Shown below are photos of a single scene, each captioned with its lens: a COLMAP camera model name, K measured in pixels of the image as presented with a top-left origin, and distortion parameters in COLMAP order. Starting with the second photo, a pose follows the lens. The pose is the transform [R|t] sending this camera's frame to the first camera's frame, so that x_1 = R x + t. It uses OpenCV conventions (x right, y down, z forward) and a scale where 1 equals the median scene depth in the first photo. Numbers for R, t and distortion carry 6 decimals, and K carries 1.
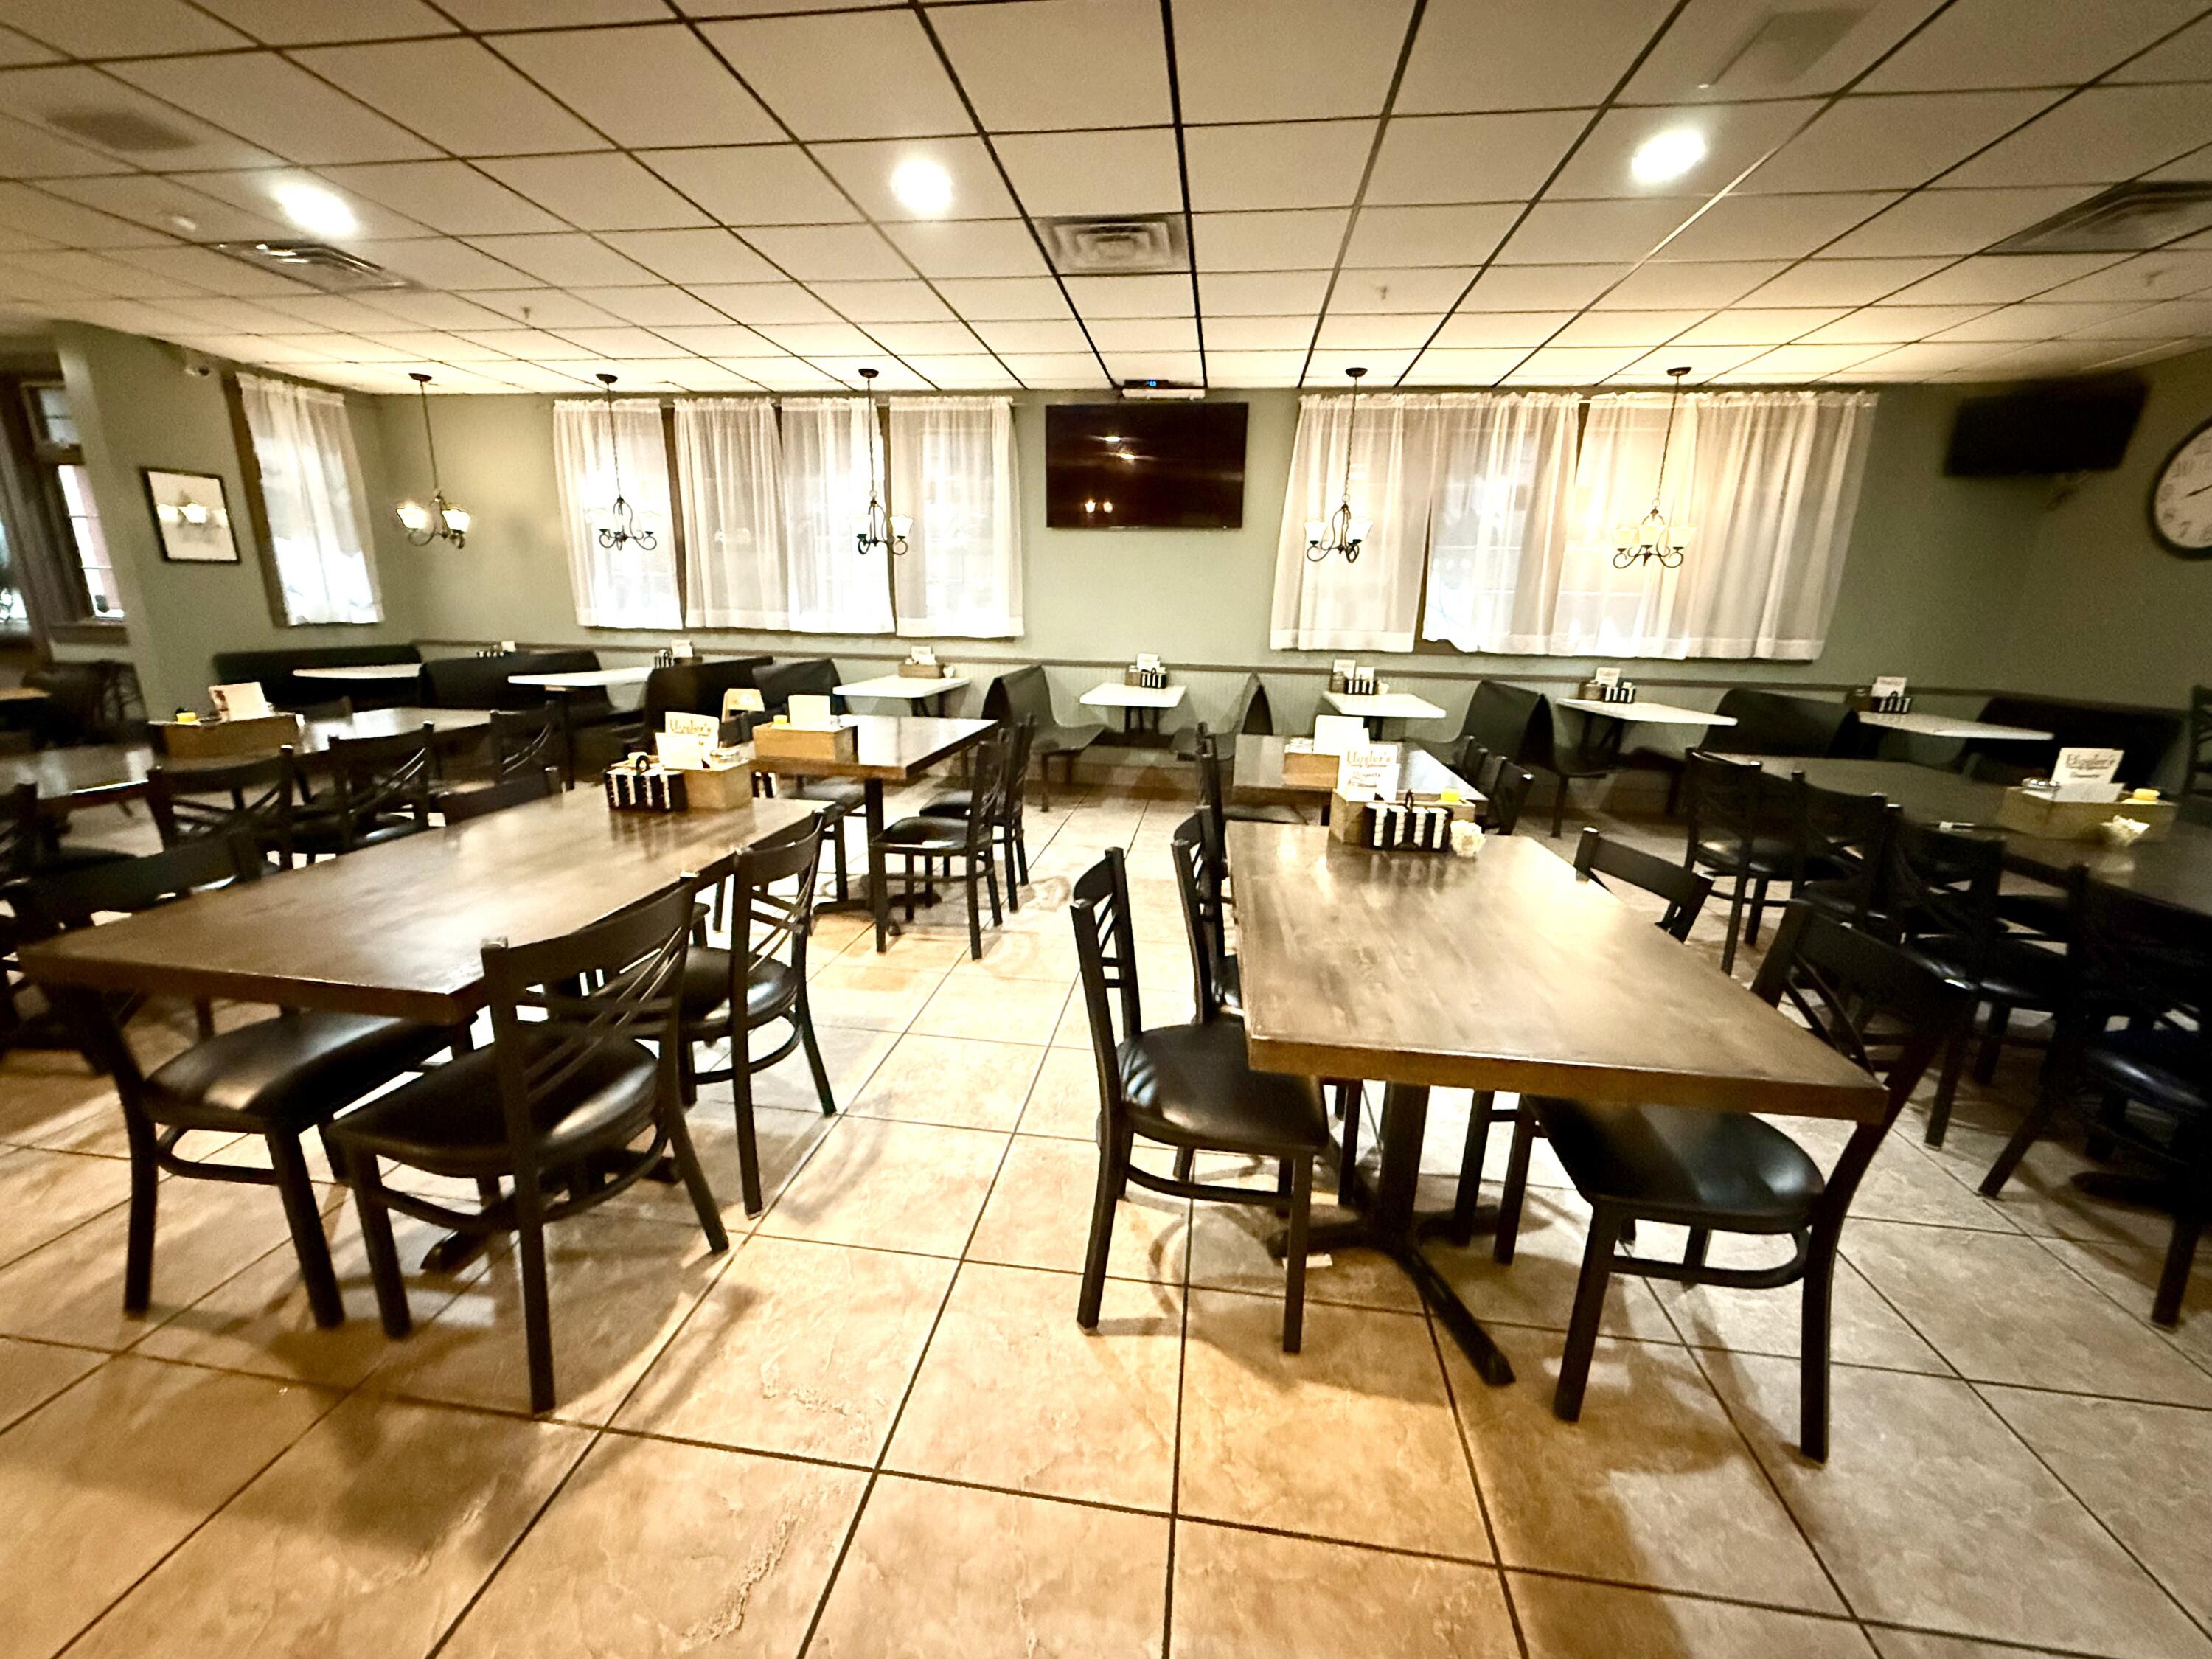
lens RADIAL K [[880.0, 0, 1099.0], [0, 880.0, 829.7], [0, 0, 1]] dist [-0.000754, -0.000069]
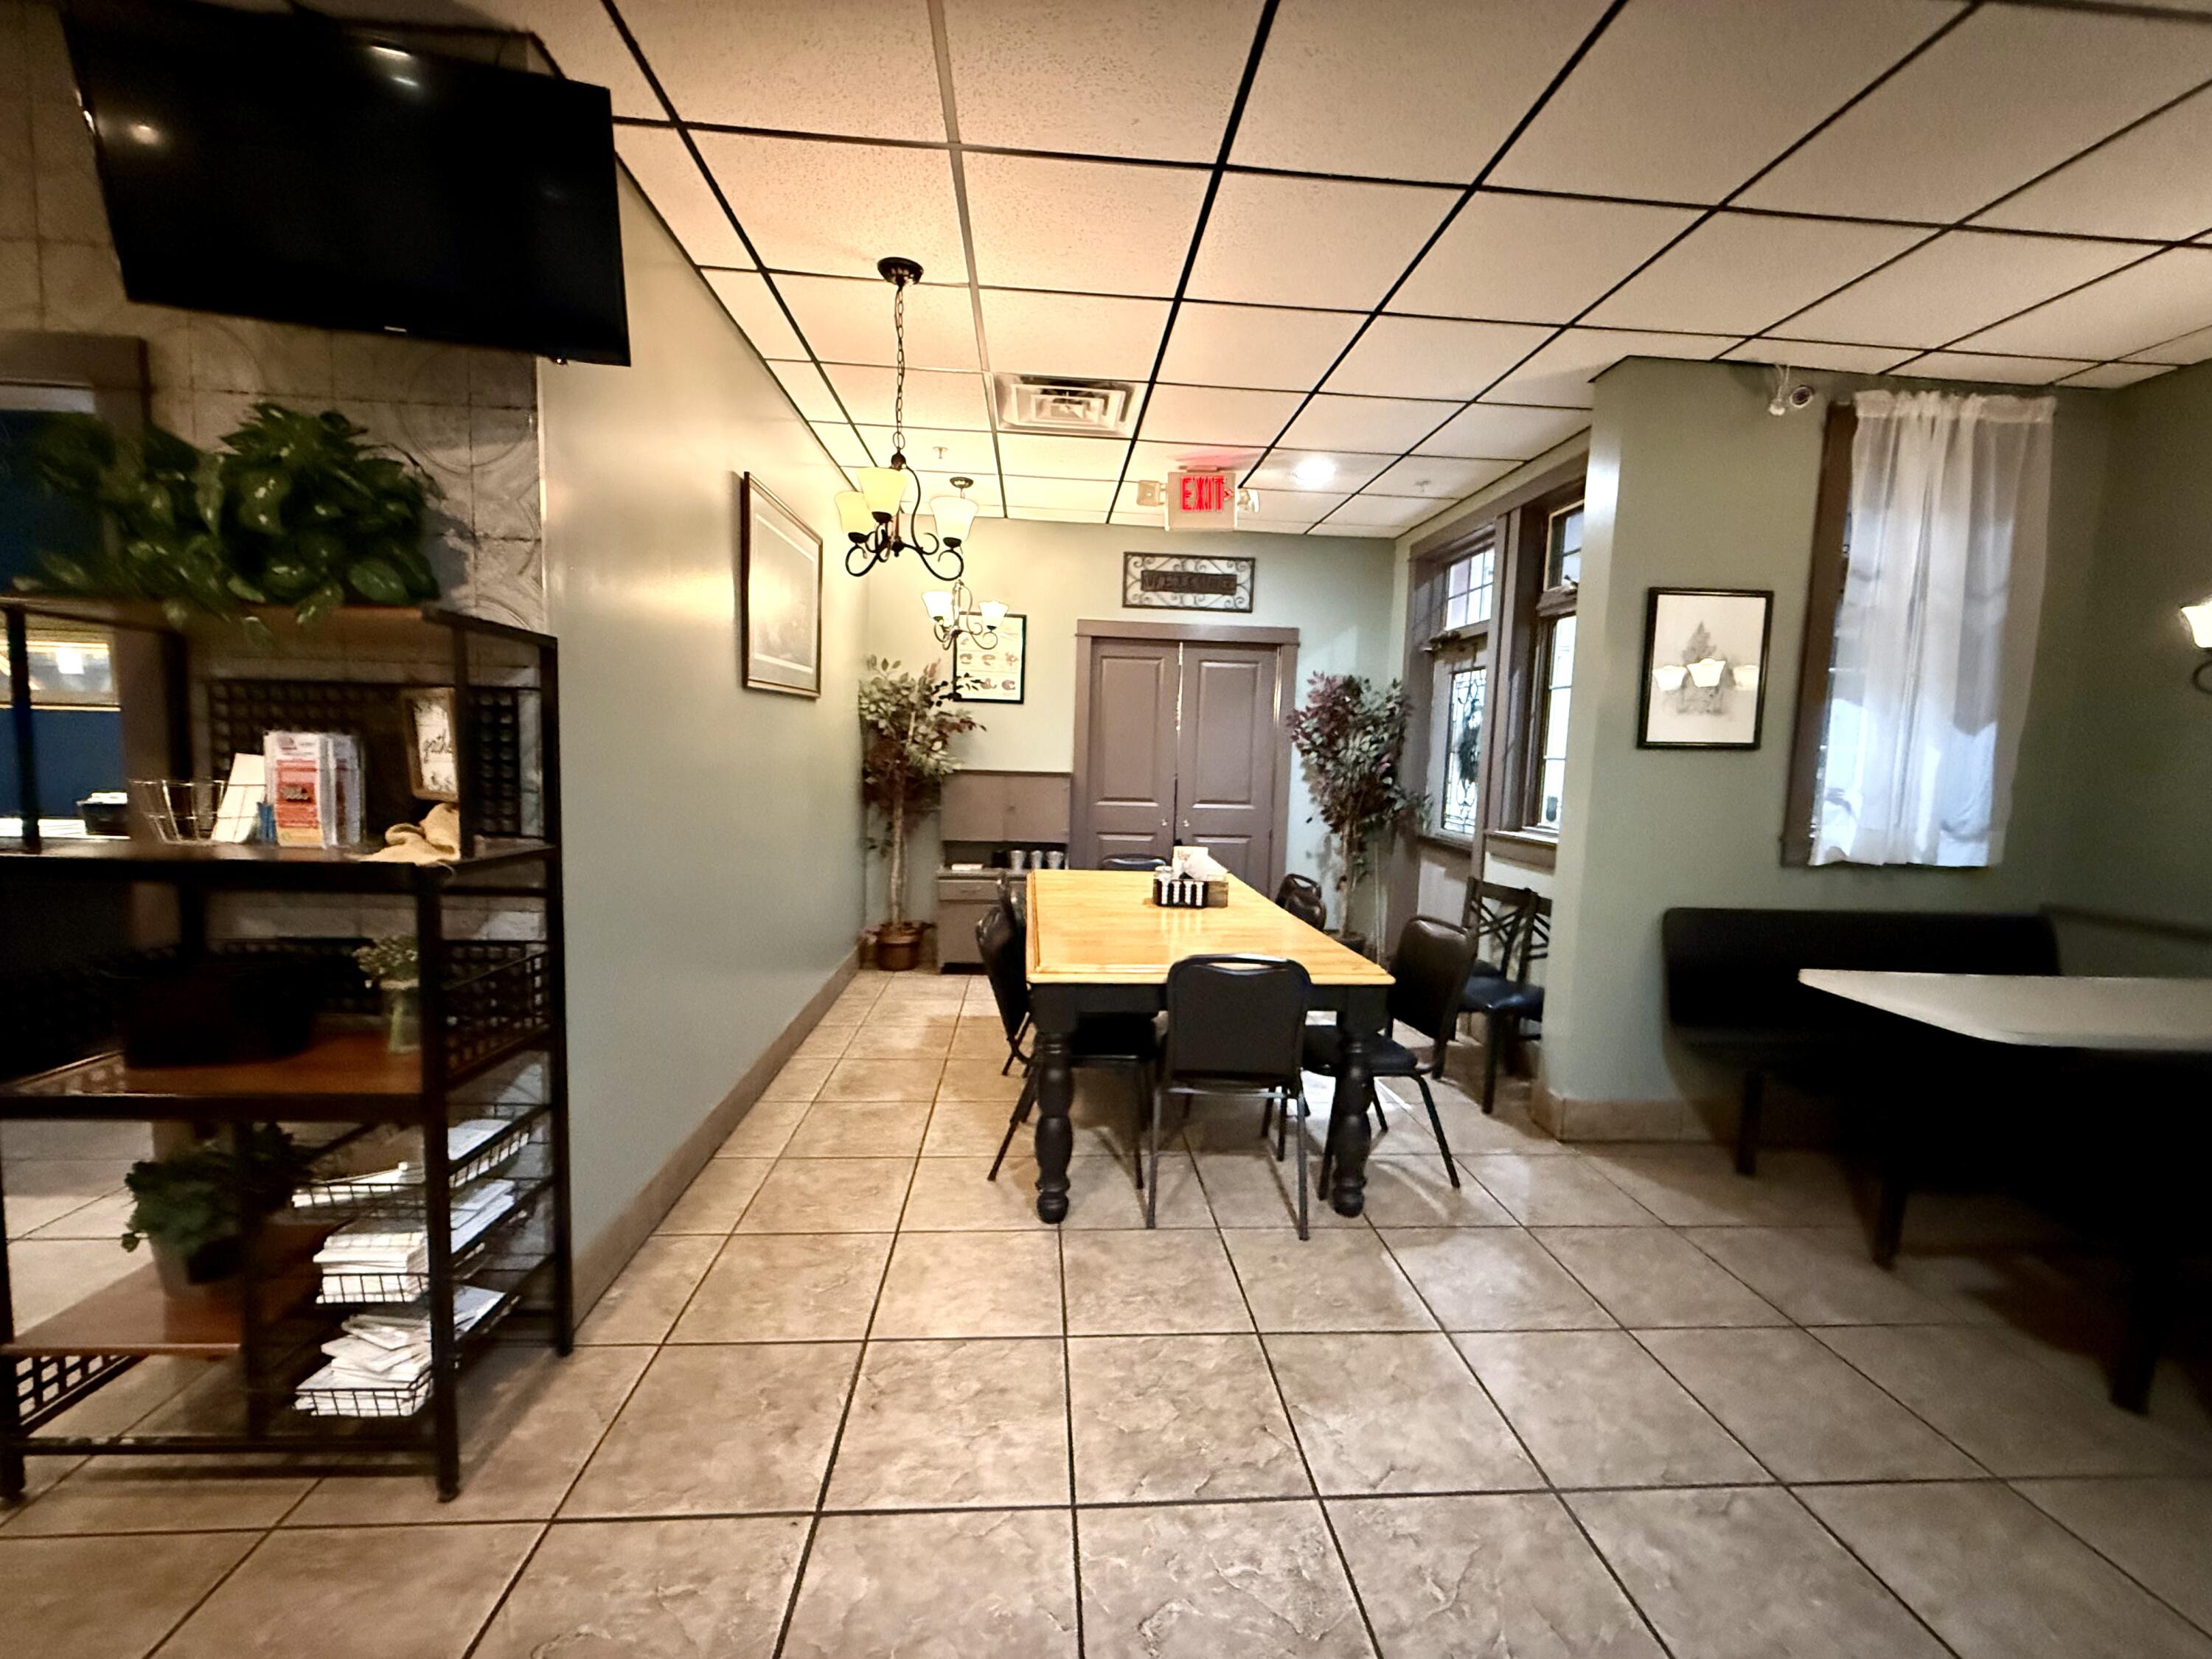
lens RADIAL K [[880.0, 0, 1097.0], [0, 880.0, 826.2], [0, 0, 1]] dist [-0.000754, -0.000069]
pose [[0.205322, 0.068273, -0.976310, -0.530149], [-0.272884, 0.961996, 0.009884, -0.152433], [0.939882, 0.264390, 0.216150, 0.515855]]
